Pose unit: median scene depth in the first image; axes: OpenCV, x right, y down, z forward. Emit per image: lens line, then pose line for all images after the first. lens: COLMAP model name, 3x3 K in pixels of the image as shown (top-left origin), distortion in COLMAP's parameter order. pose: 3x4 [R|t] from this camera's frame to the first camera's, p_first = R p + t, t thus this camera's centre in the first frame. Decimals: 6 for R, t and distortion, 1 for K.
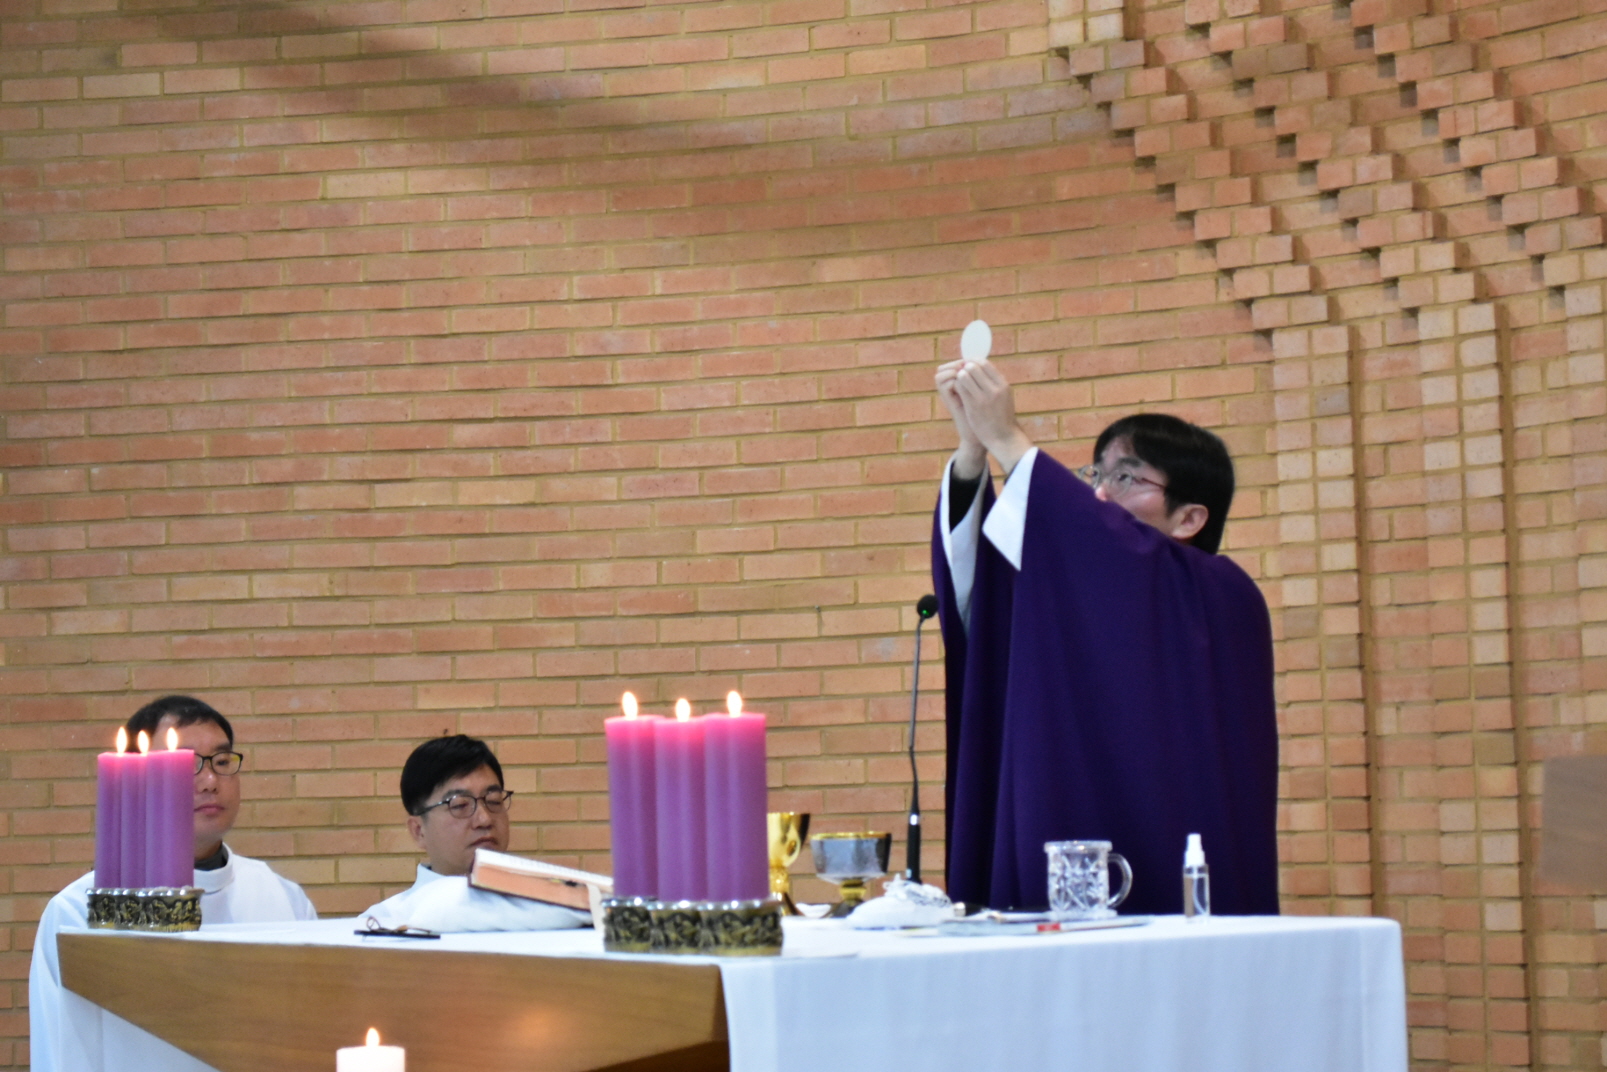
lens RADIAL K [[3657.0, 0, 808.6], [0, 3657.0, 590.6], [0, 0, 1]] dist [-0.006033, -0.211454]
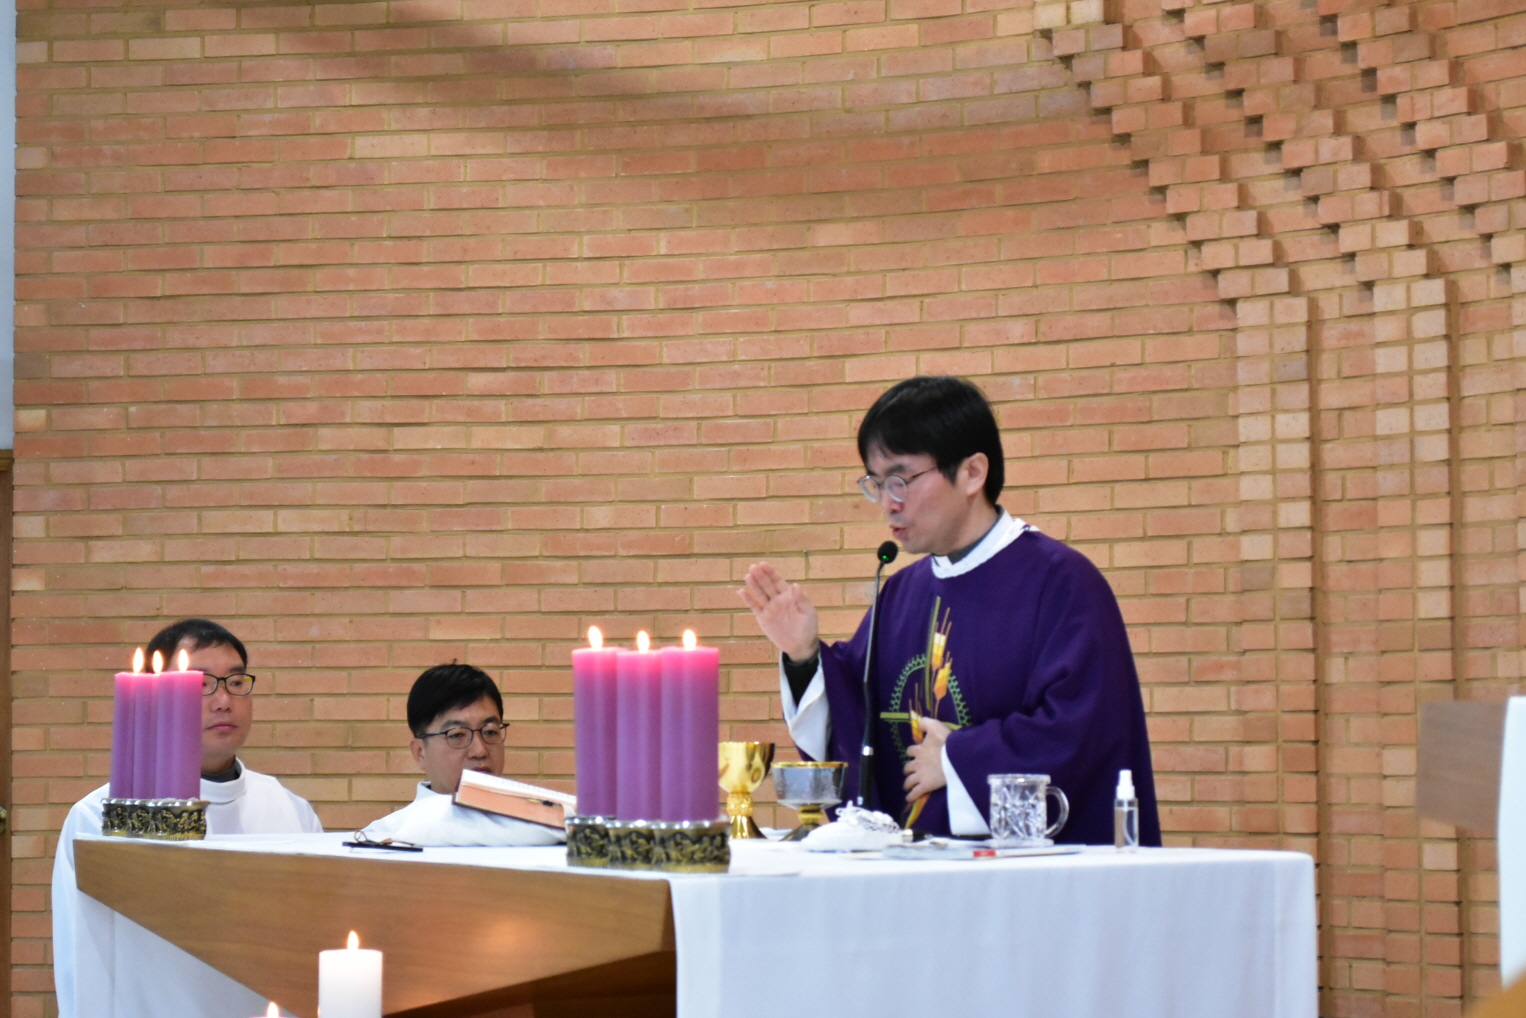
lens RADIAL K [[3472.7, 0, 767.8], [0, 3472.7, 560.9], [0, 0, 1]] dist [-0.006033, -0.211454]
pose [[0.999592, 0.021531, -0.018754, 0.010707], [-0.021399, 0.999745, 0.007178, 0.000218], [0.018904, -0.006774, 0.999798, -0.010287]]
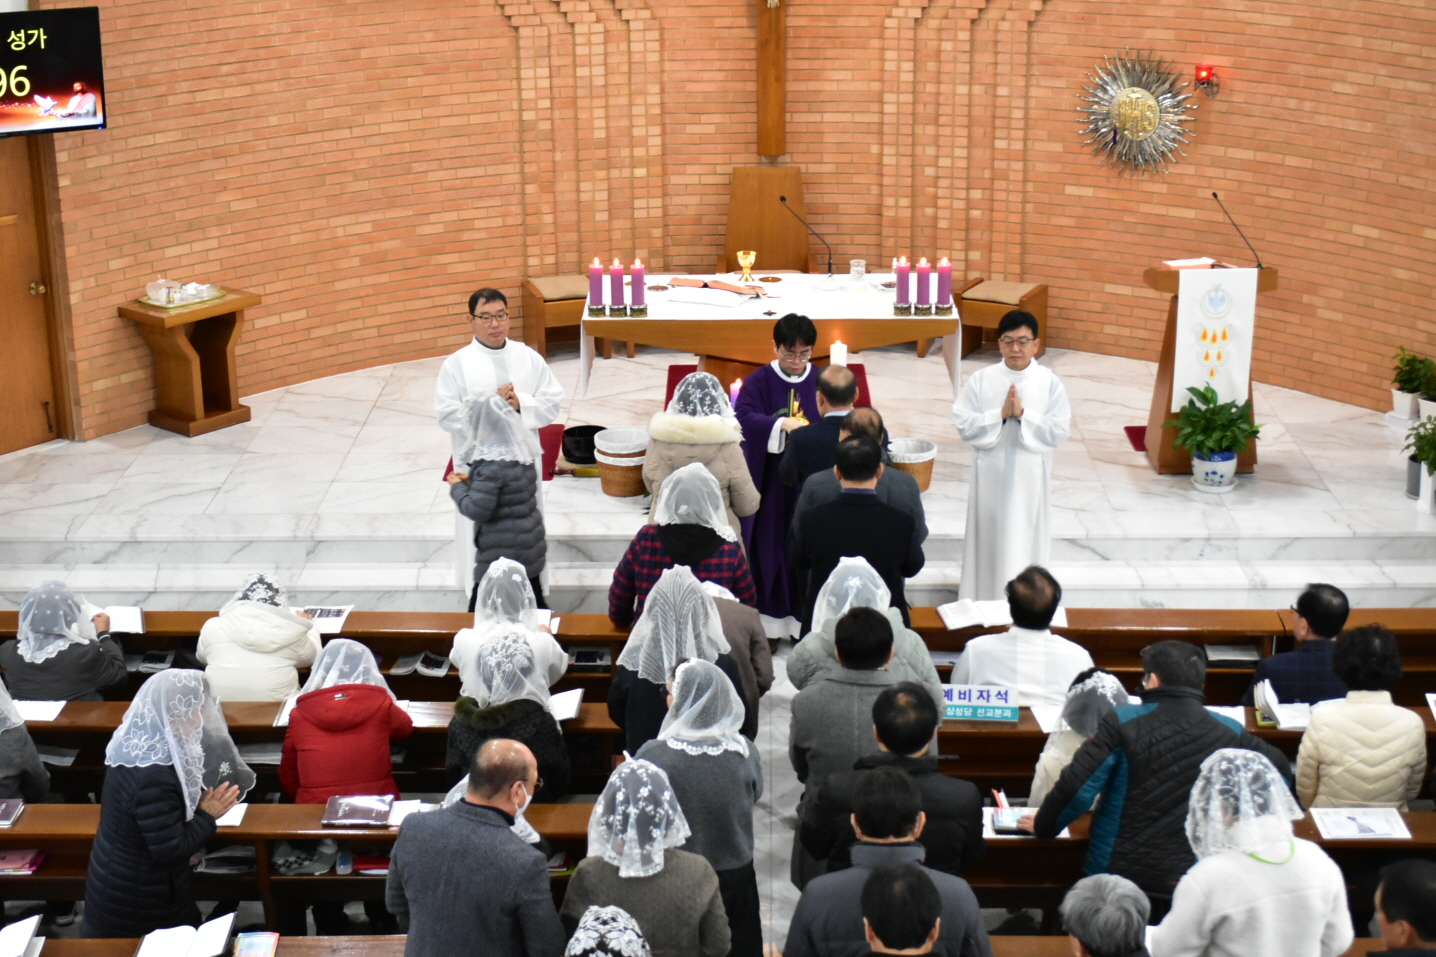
lens RADIAL K [[2458.0, 0, 718.0], [0, 2458.0, 478.5], [0, 0, 1]] dist [0.018980, 0.088448]
pose [[0.546223, -0.238797, 0.802880, -1.392796], [-0.054039, 0.946460, 0.318265, -0.348170], [-0.835895, -0.217230, 0.504074, -0.203417]]
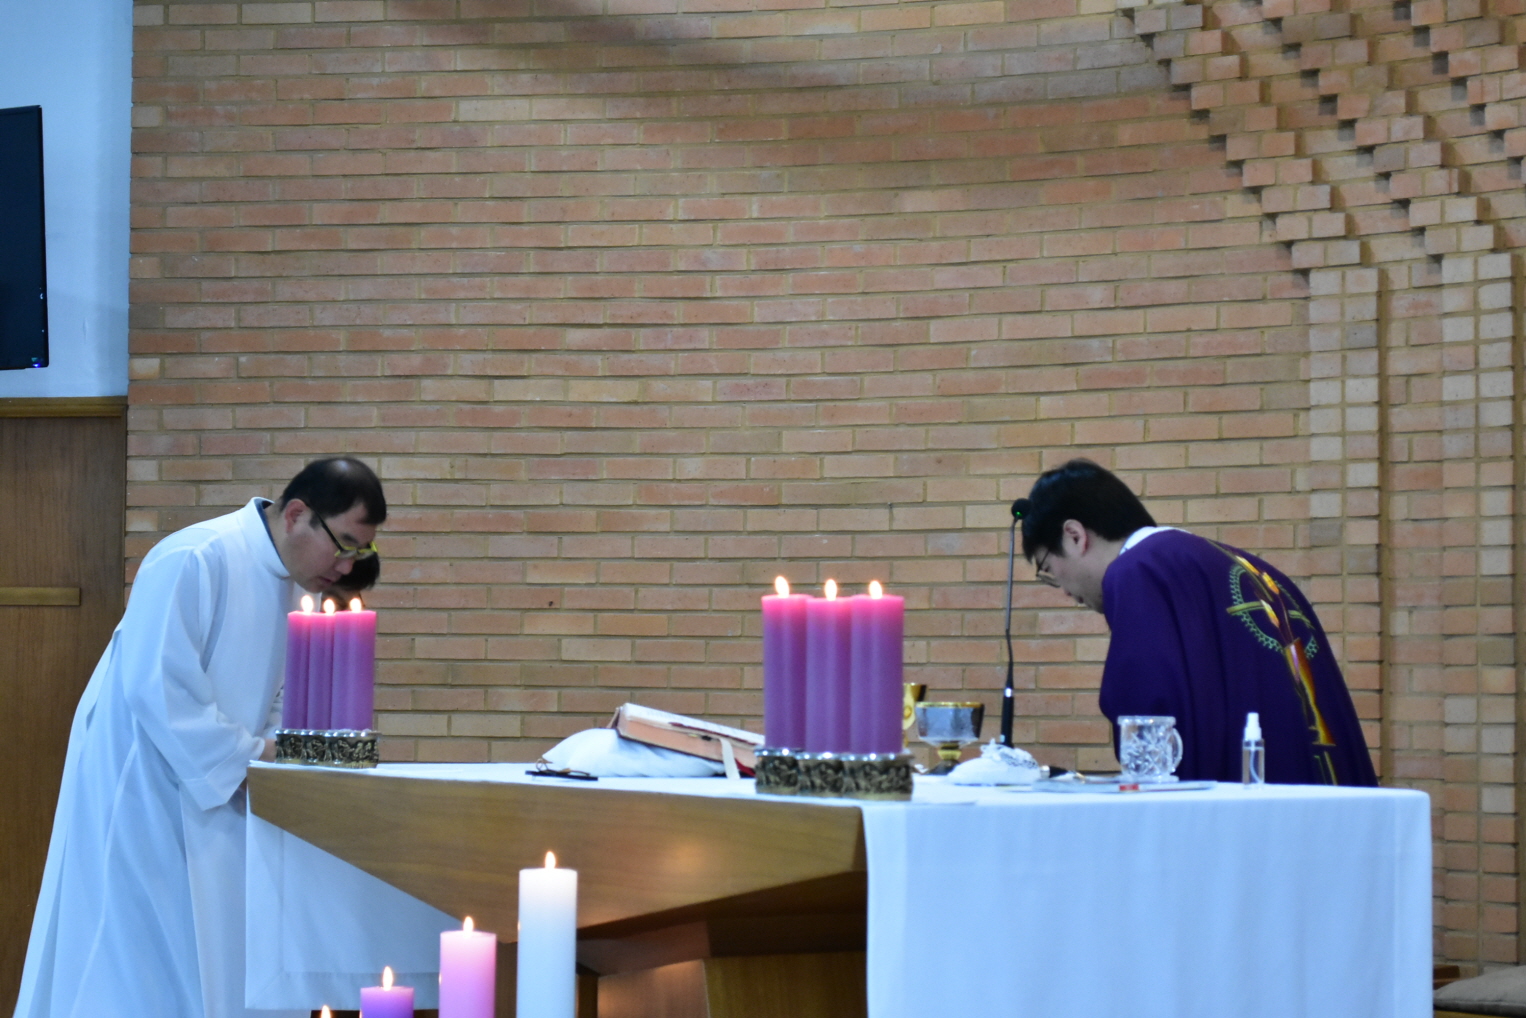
lens RADIAL K [[3472.7, 0, 767.8], [0, 3472.7, 560.9], [0, 0, 1]] dist [-0.006033, -0.211454]
pose [[0.999341, 0.034131, -0.012373, -0.021273], [-0.033842, 0.999166, 0.022844, -0.000996], [0.013143, -0.022410, 0.999662, -0.060890]]
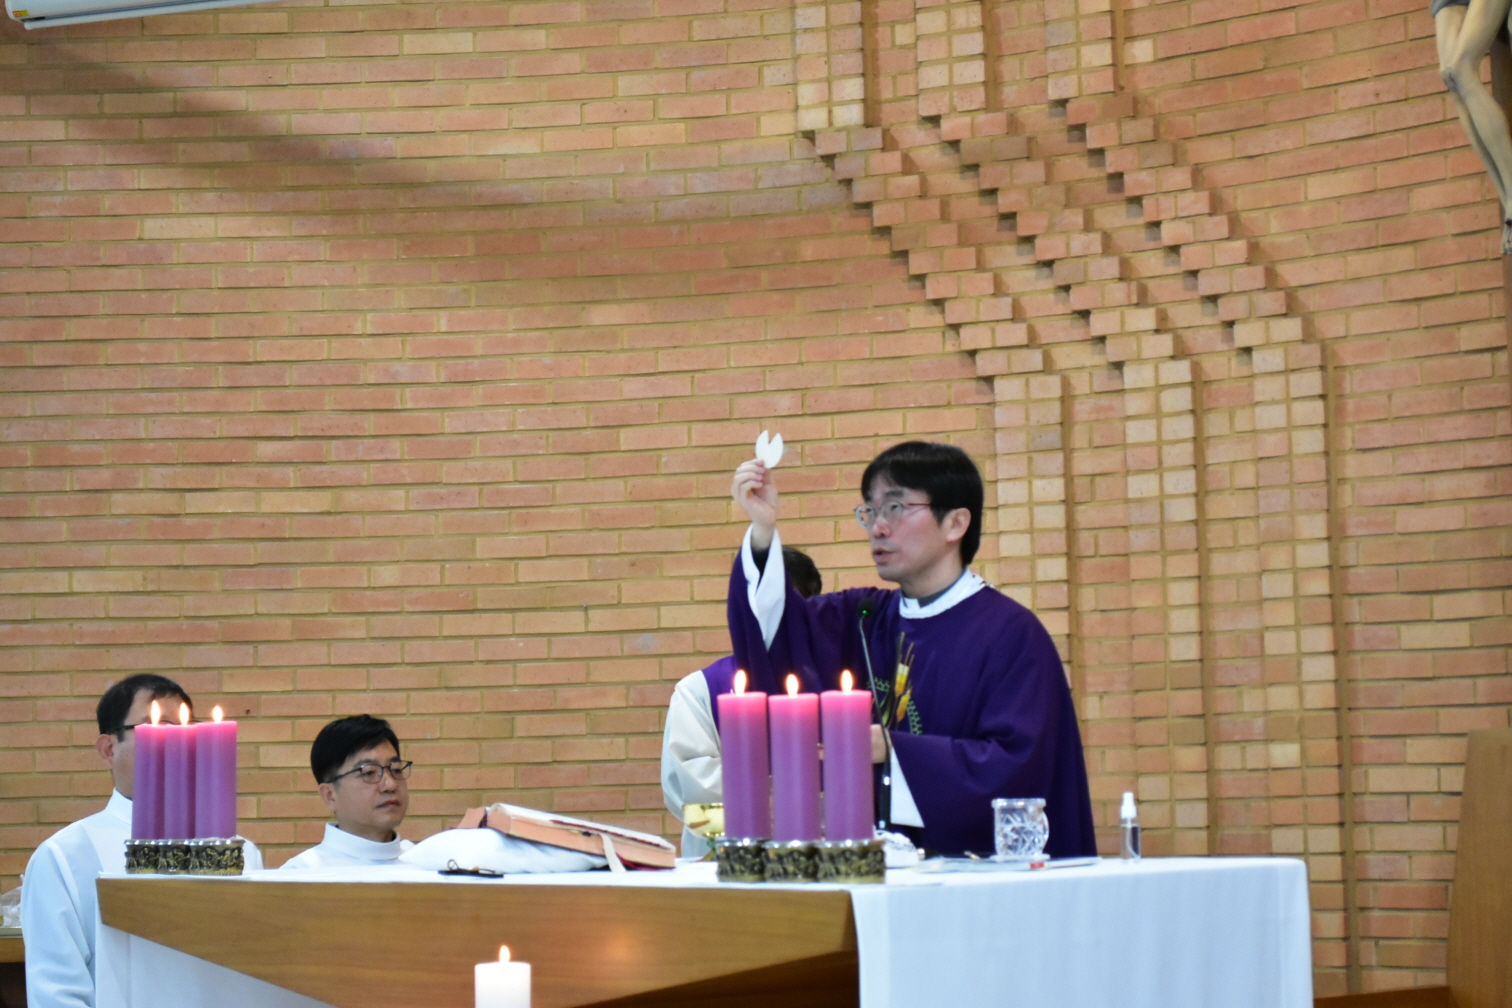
lens RADIAL K [[3440.8, 0, 760.8], [0, 3440.8, 555.4], [0, 0, 1]] dist [-0.006033, -0.211454]
pose [[0.986381, 0.014506, 0.163834, -0.122886], [-0.012742, 0.999849, -0.011812, 0.000616], [-0.163981, 0.009564, 0.986417, -0.082079]]
